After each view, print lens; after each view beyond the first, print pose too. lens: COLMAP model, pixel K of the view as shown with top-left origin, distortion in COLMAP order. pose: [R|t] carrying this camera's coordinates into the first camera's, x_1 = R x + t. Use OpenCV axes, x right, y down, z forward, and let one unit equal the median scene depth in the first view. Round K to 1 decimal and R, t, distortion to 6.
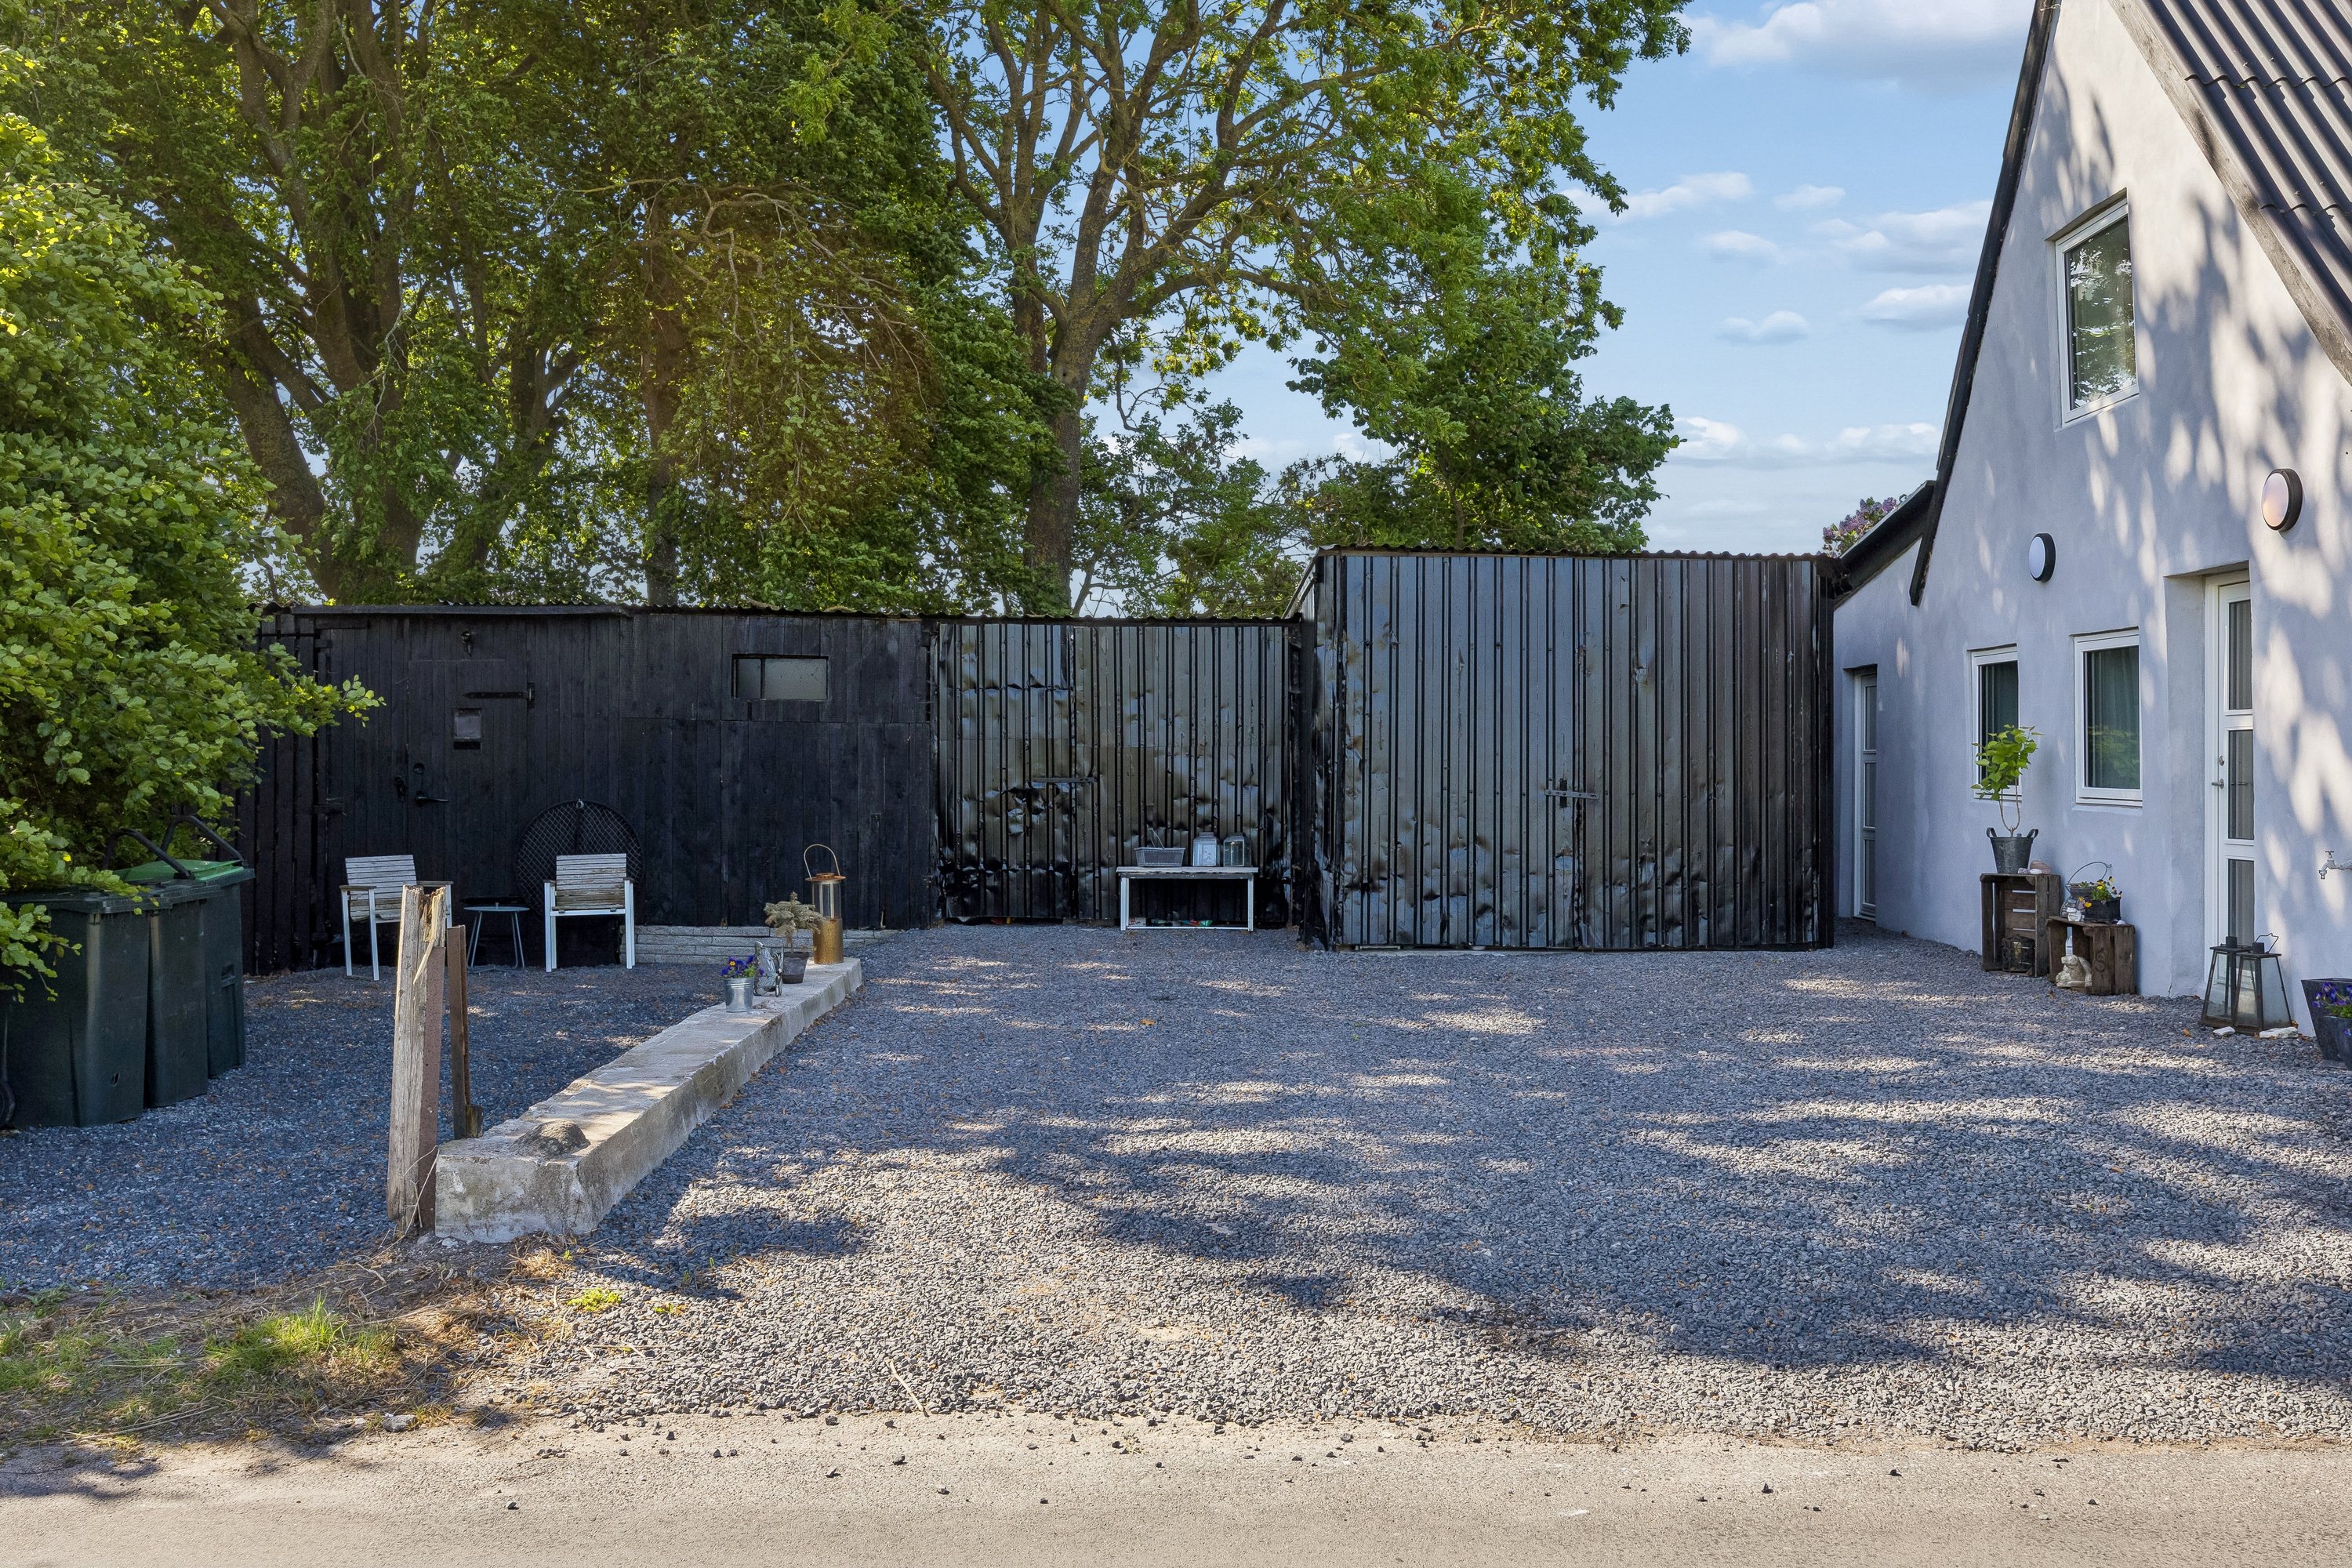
lens RADIAL K [[2163.6, 0, 1162.2], [0, 2163.6, 790.1], [0, 0, 1]] dist [-0.050648, 0.000000]
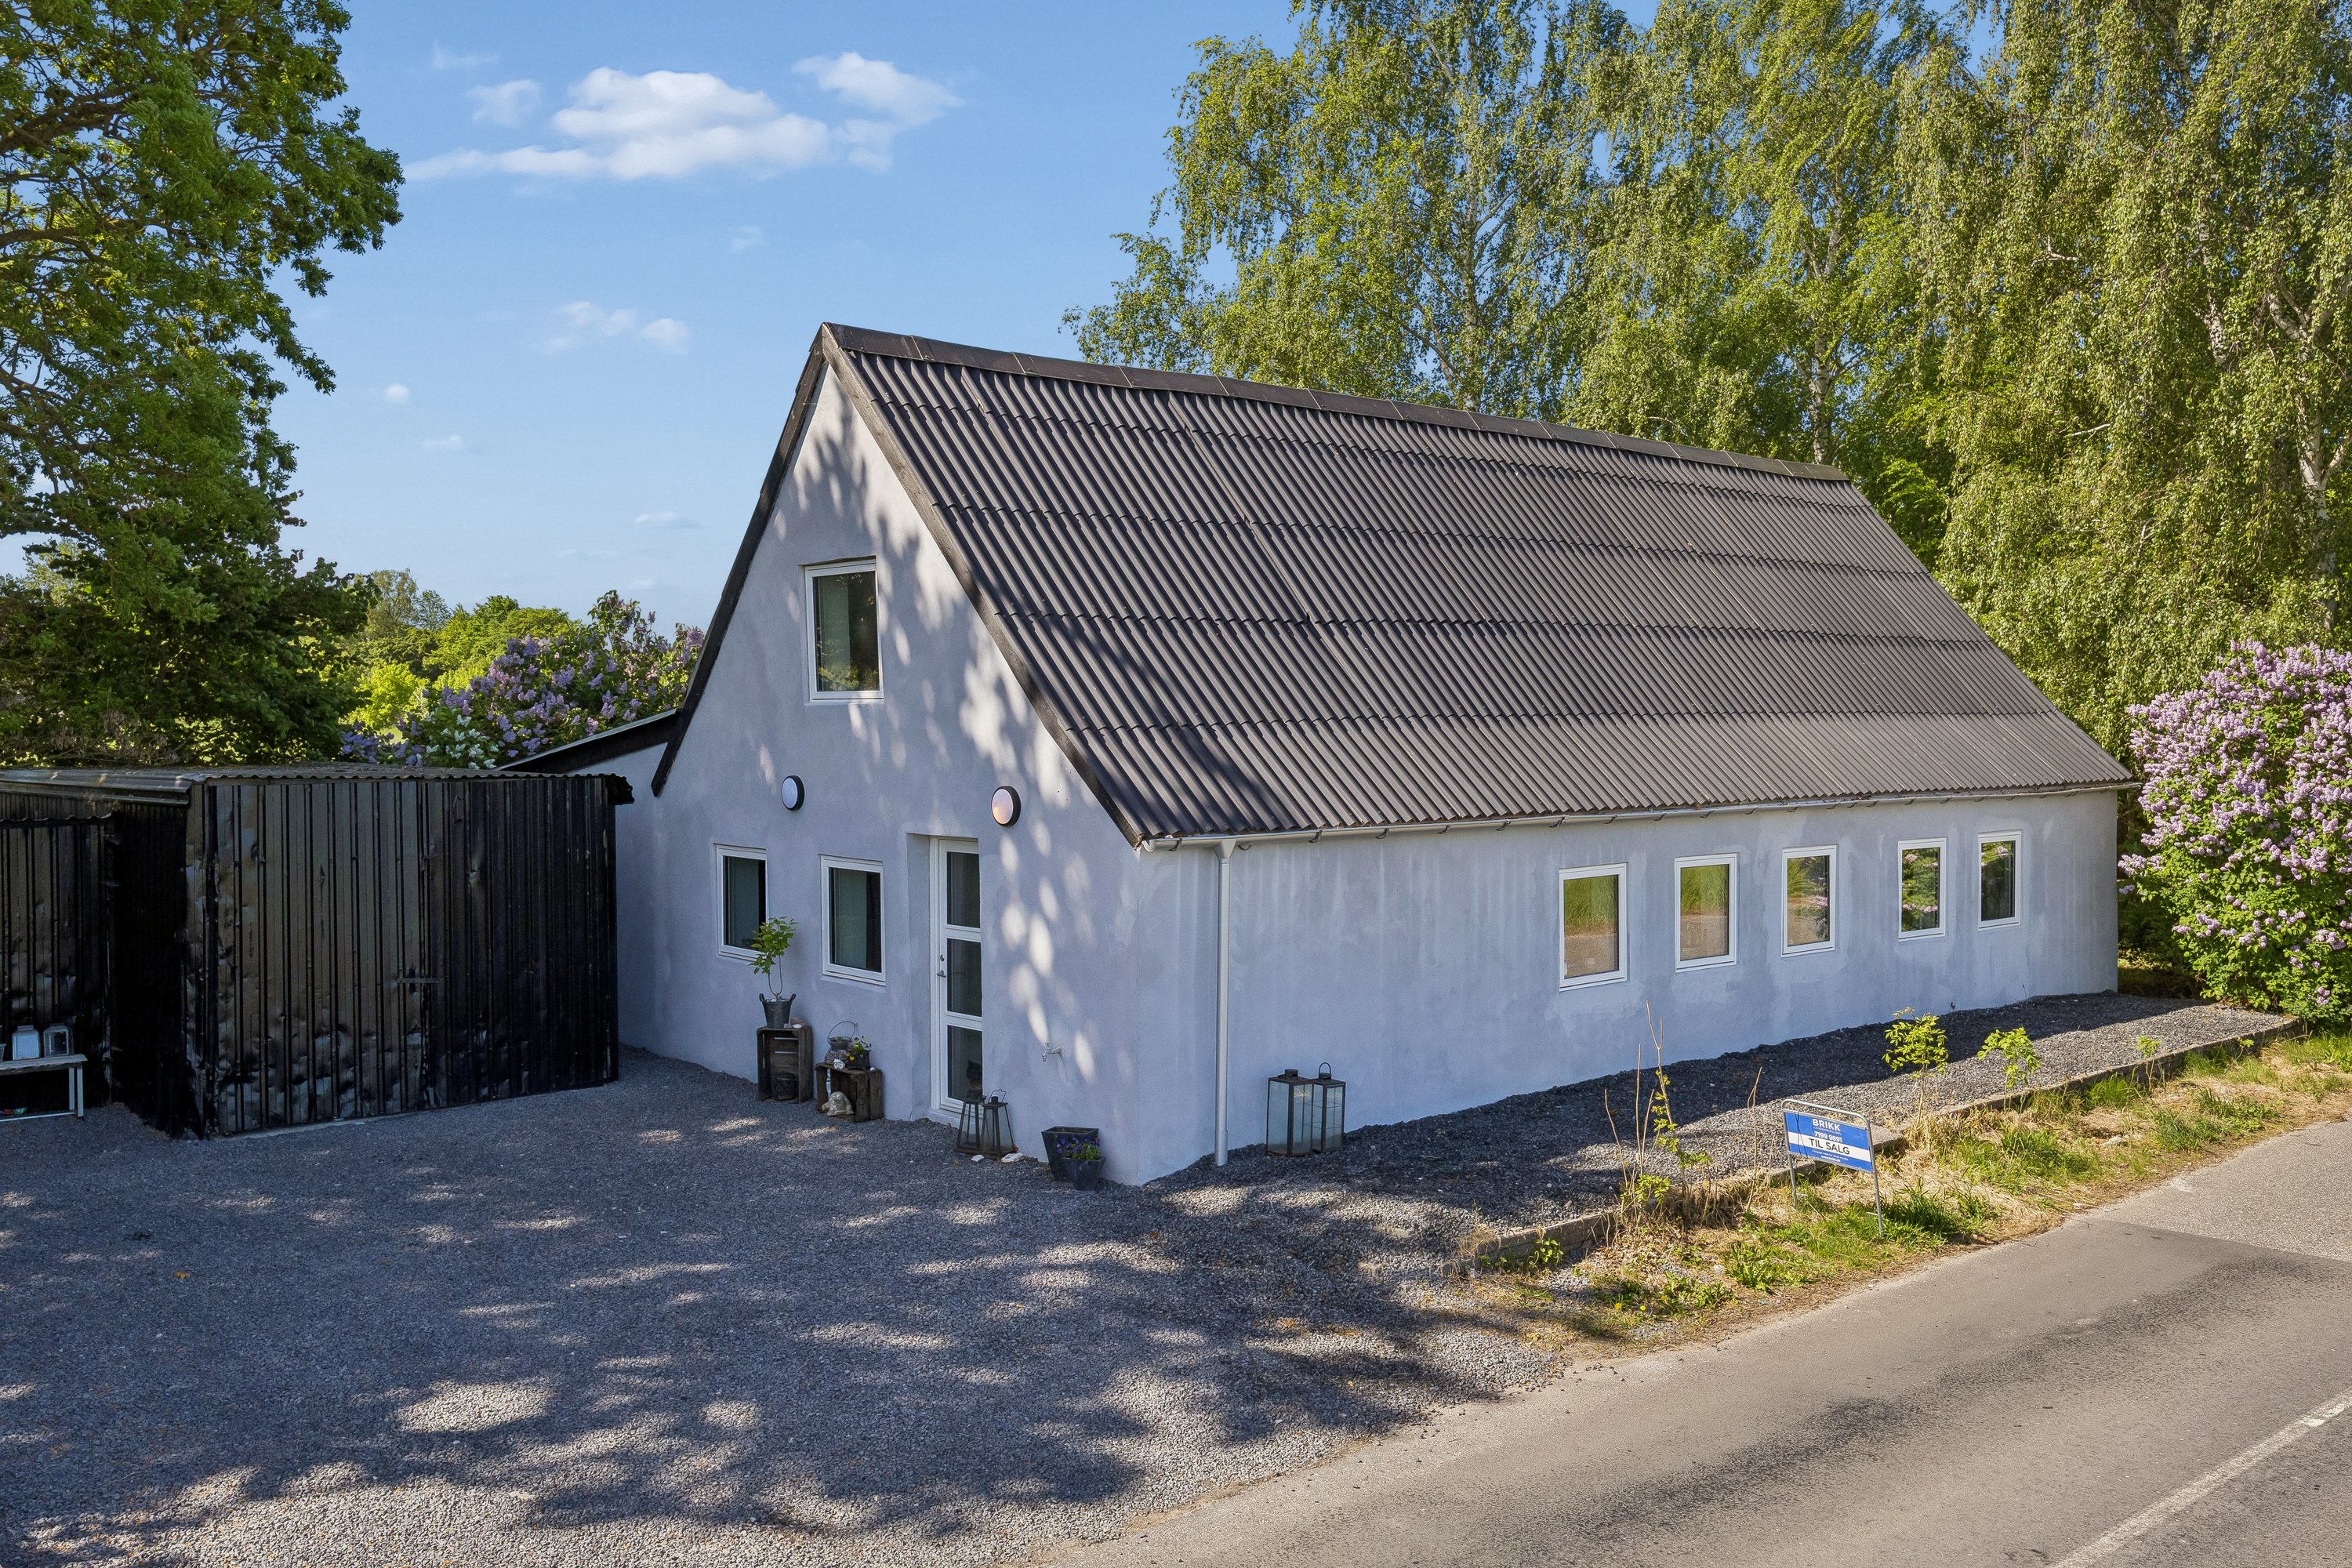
lens RADIAL K [[2025.5, 0, 1178.5], [0, 2025.5, 789.9], [0, 0, 1]] dist [0.024820, 0.014597]
pose [[0.748259, -0.021449, 0.663060, -0.241663], [0.007451, 0.999686, 0.023930, -0.127983], [-0.663365, -0.012965, 0.748184, -0.120736]]
